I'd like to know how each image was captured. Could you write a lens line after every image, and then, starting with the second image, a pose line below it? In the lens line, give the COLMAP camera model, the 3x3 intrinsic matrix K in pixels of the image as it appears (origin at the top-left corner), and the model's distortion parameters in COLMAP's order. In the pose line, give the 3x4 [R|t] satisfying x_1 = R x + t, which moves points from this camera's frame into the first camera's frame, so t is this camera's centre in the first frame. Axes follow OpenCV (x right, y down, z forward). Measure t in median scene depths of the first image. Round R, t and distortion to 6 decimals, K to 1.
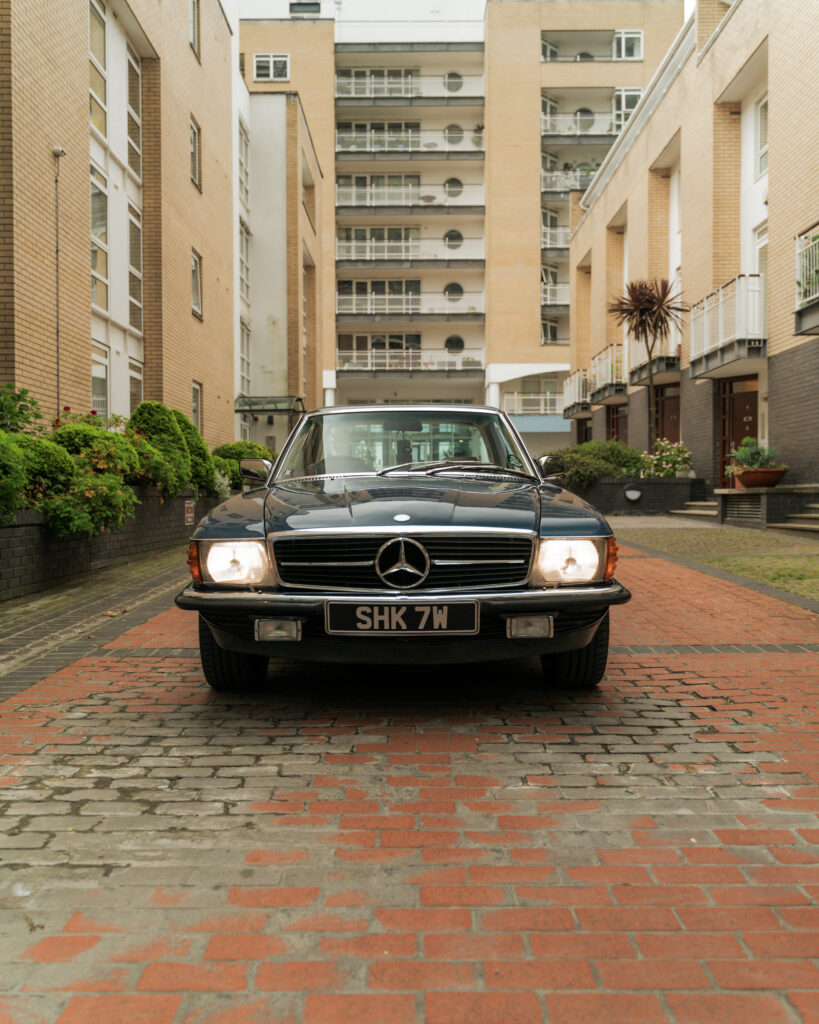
lens RADIAL K [[964.1, 0, 410.3], [0, 964.1, 511.9], [0, 0, 1]] dist [-0.002112, 0.000000]
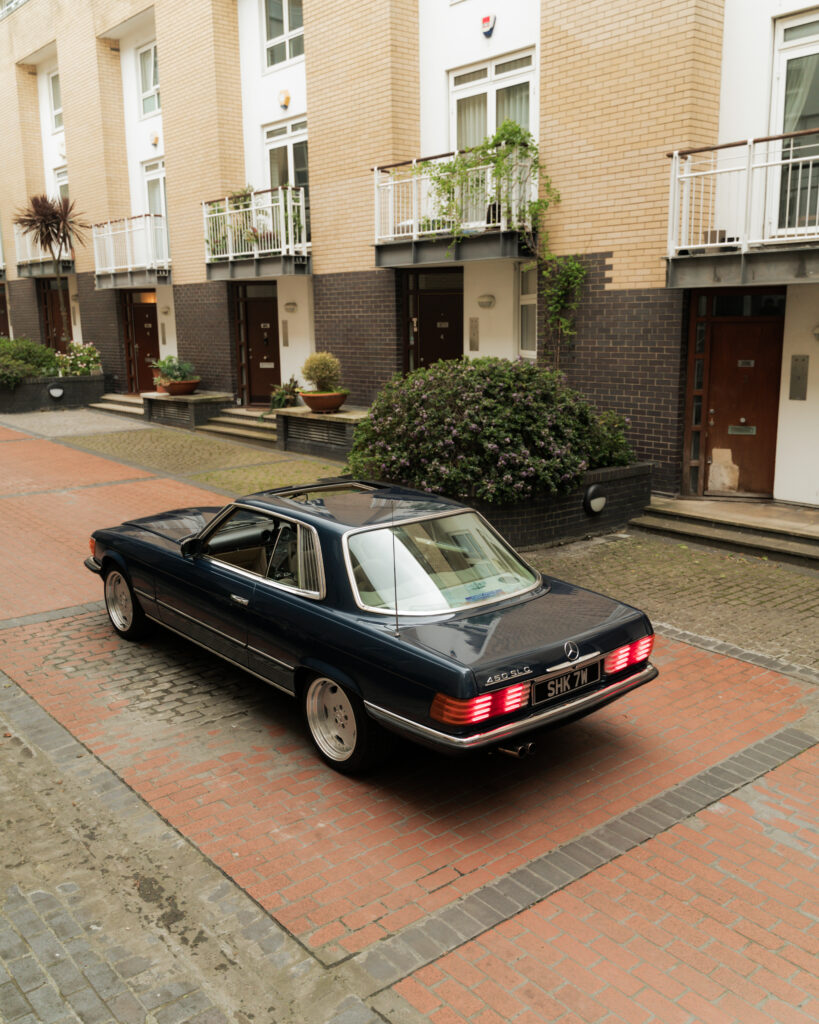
lens RADIAL K [[964.1, 0, 407.5], [0, 964.1, 511.5], [0, 0, 1]] dist [-0.002112, 0.000000]
pose [[0.767305, -0.134814, 0.626951, -0.191863], [0.022399, 0.982690, 0.183896, -0.082797], [-0.640891, -0.127062, 0.757043, -0.157309]]
